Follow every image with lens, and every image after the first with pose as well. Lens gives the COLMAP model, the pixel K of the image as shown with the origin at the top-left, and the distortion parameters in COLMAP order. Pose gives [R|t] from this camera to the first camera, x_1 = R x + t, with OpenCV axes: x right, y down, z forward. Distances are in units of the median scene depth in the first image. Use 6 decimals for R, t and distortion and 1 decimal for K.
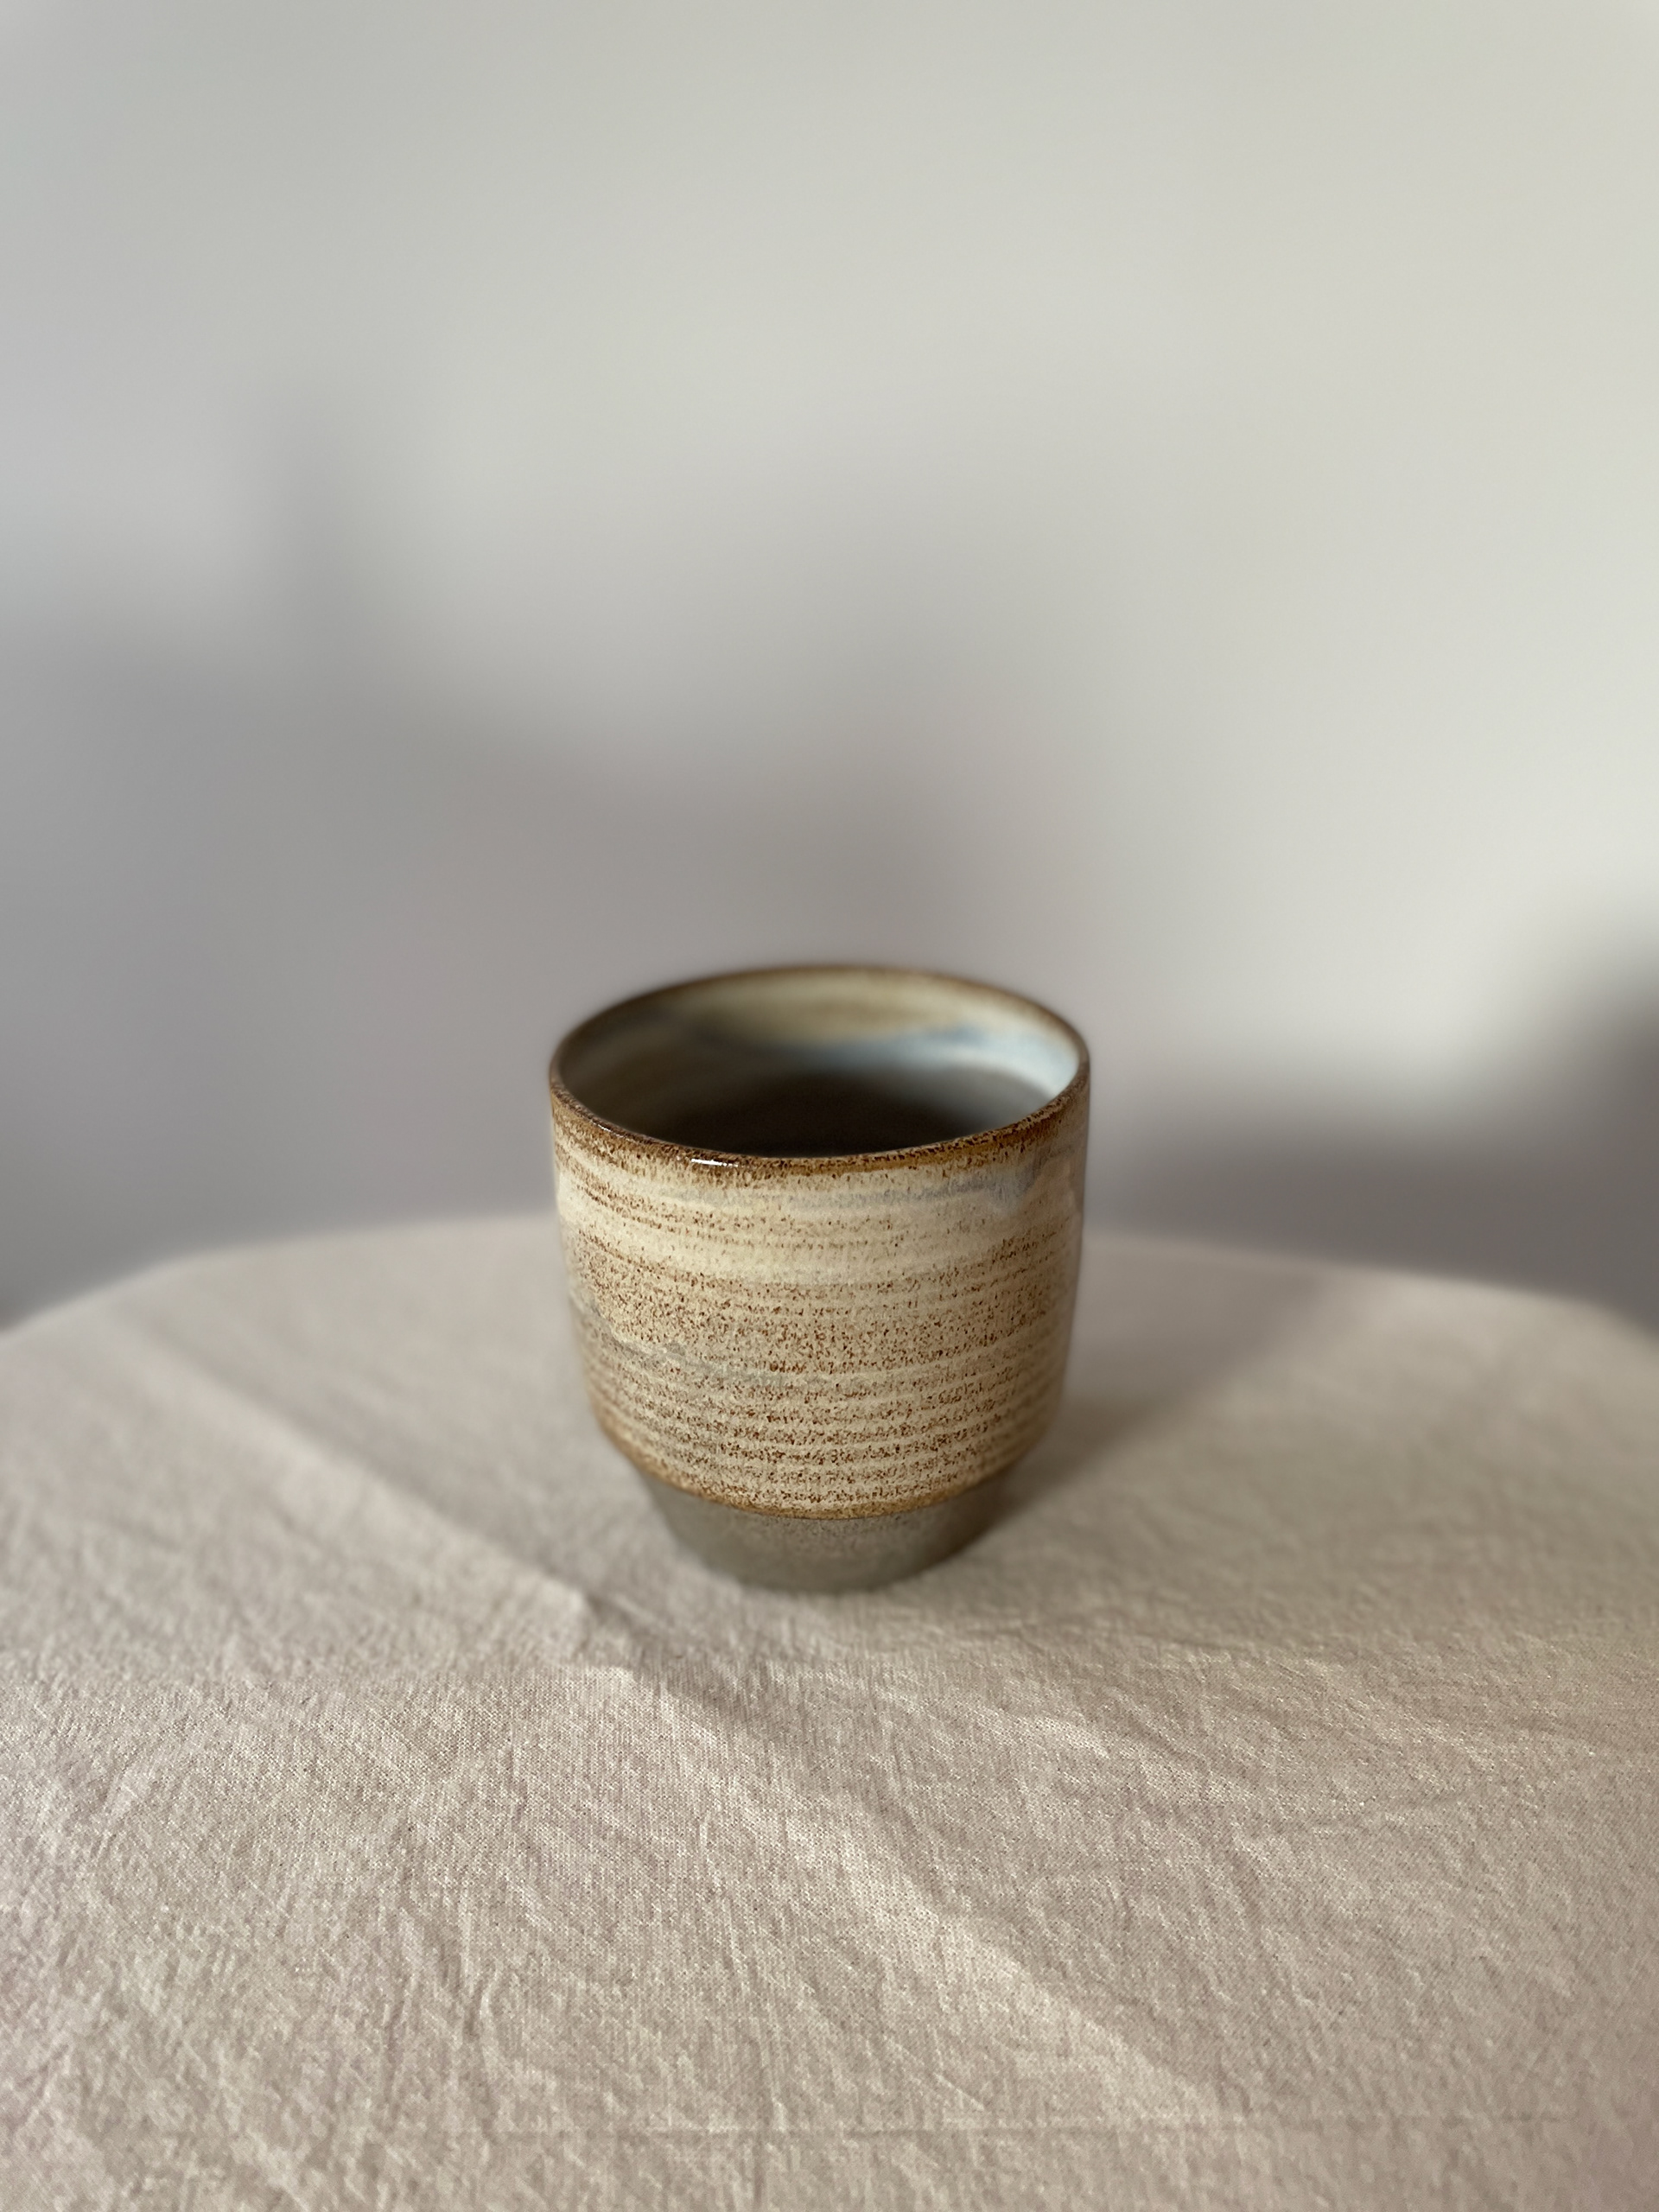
lens RADIAL K [[1765.9, 0, 831.6], [0, 1765.9, 1086.5], [0, 0, 1]] dist [0.050657, -0.097353]
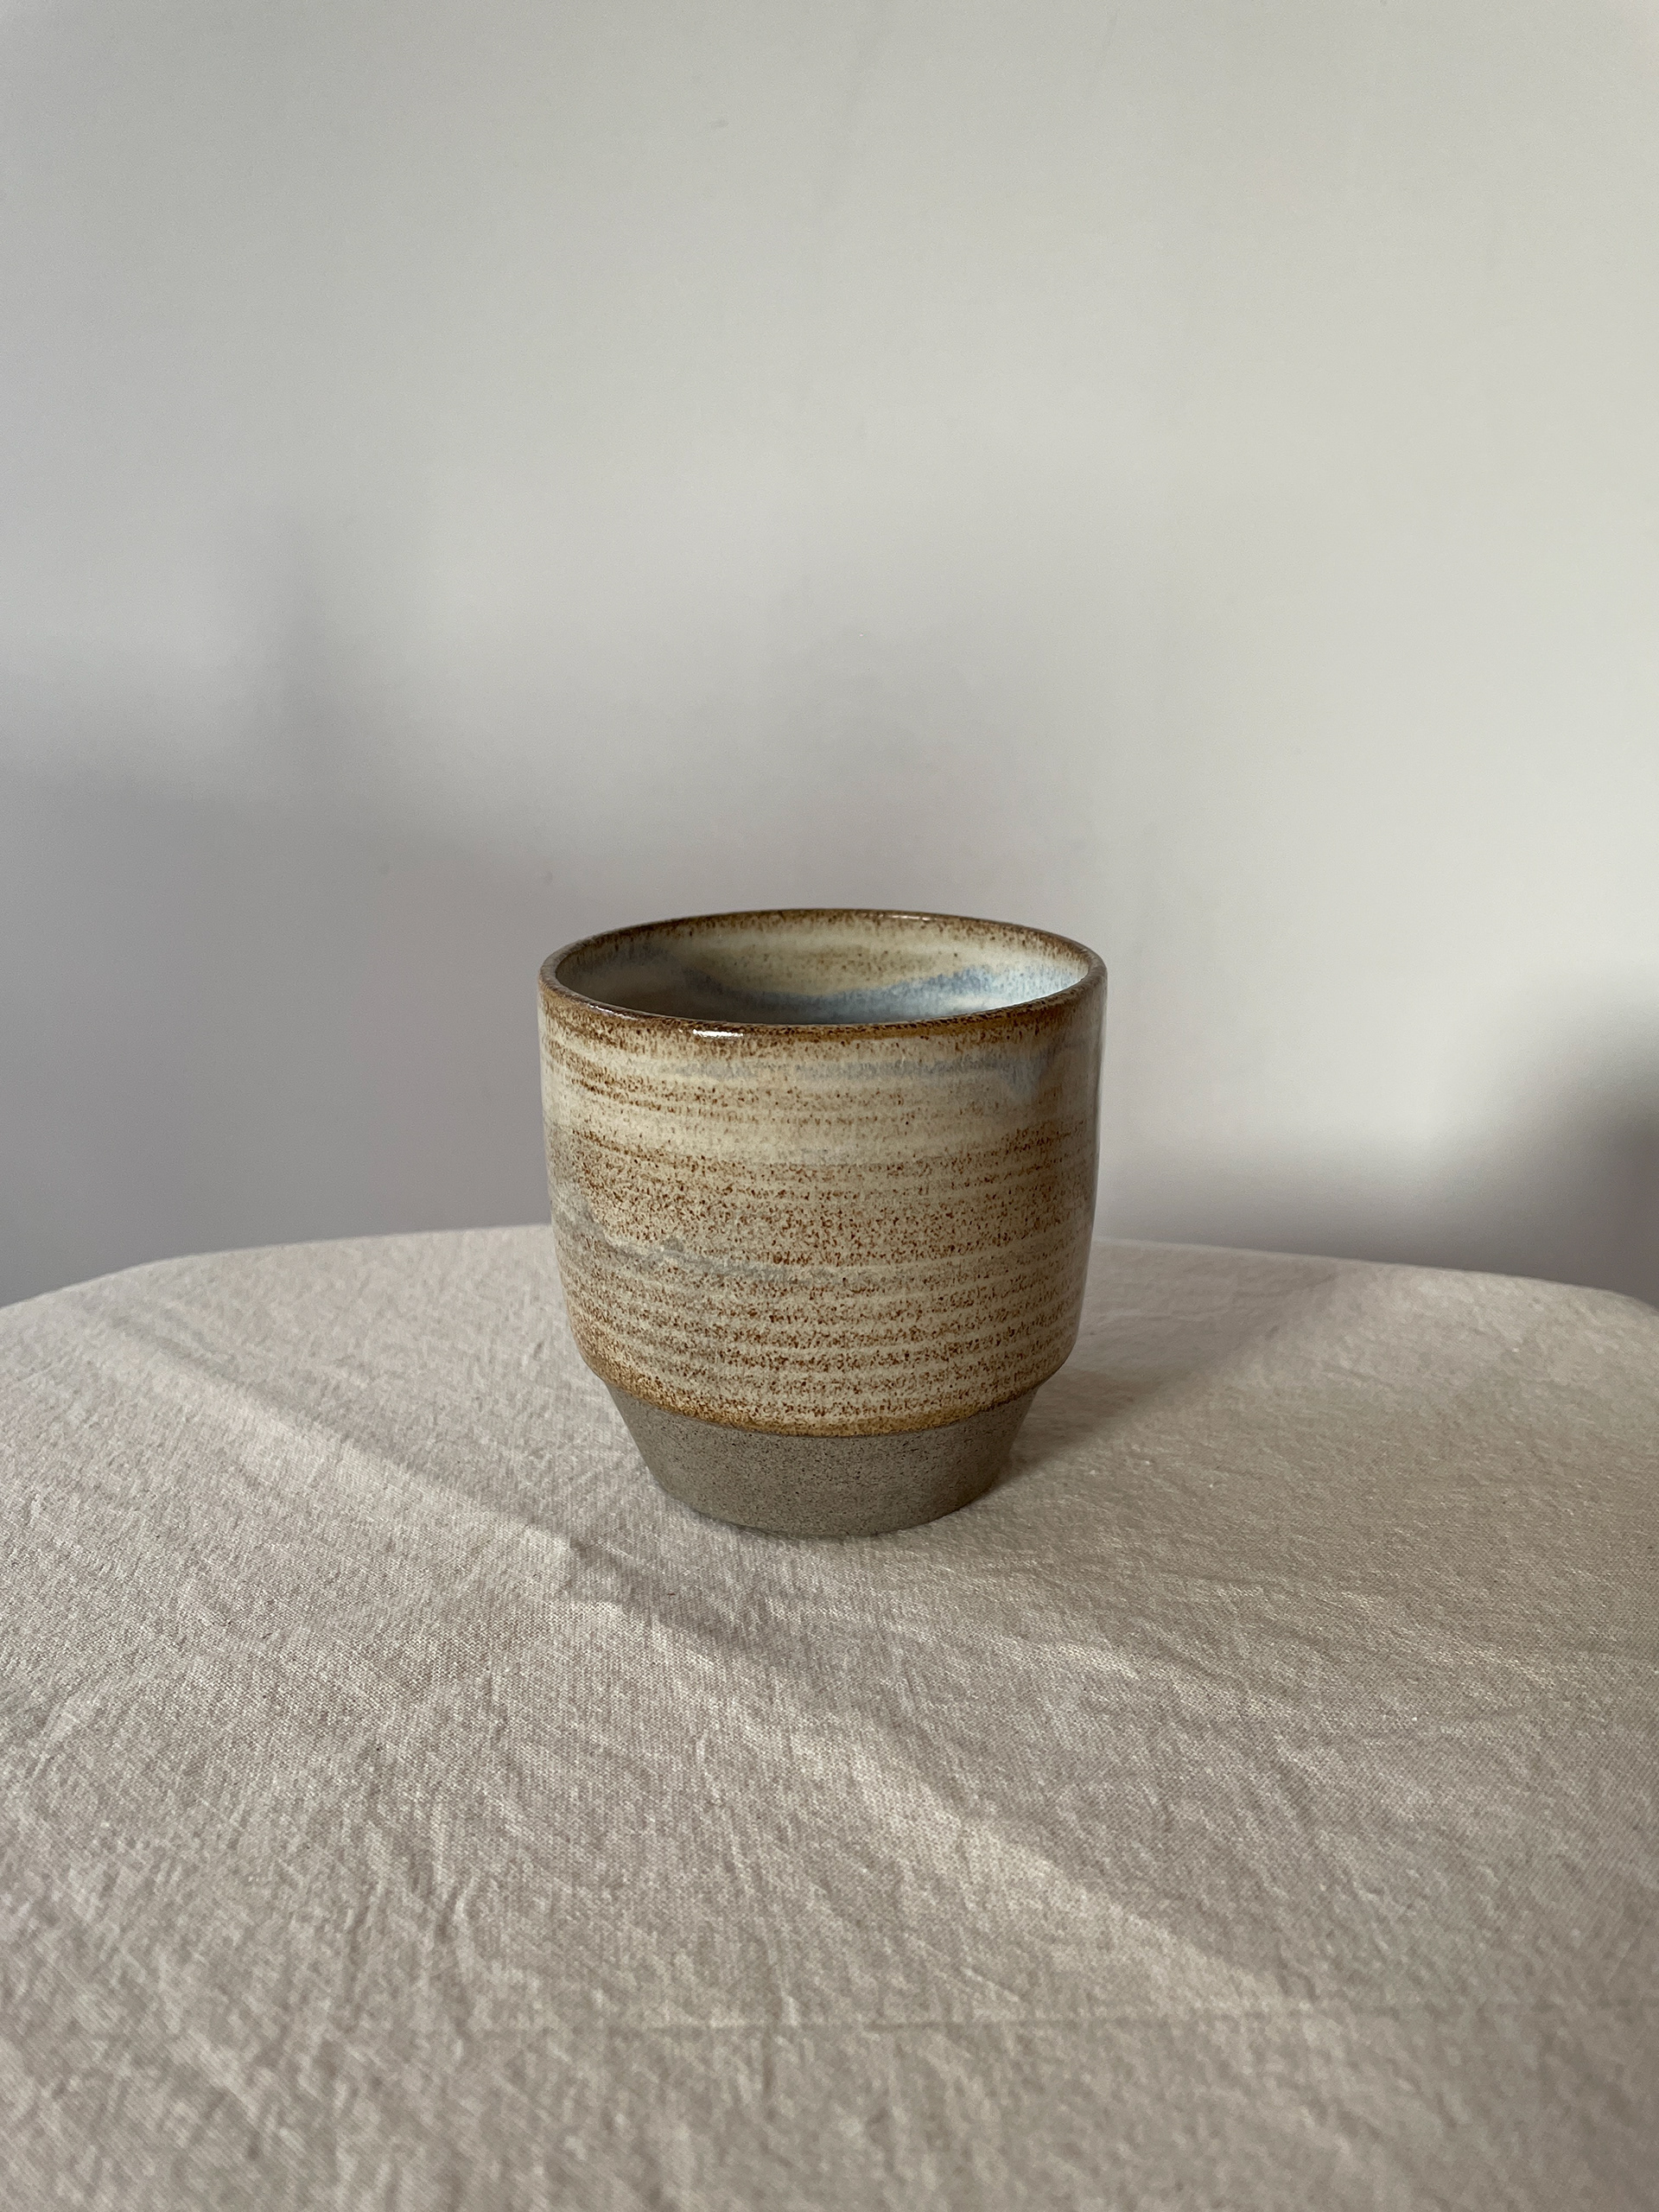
lens RADIAL K [[1765.9, 0, 825.9], [0, 1765.9, 1090.9], [0, 0, 1]] dist [0.050657, -0.097353]
pose [[0.999892, 0.003614, 0.014275, -0.022818], [-0.001938, 0.993278, -0.115740, 0.197909], [-0.014597, 0.115700, 0.993177, 0.053219]]
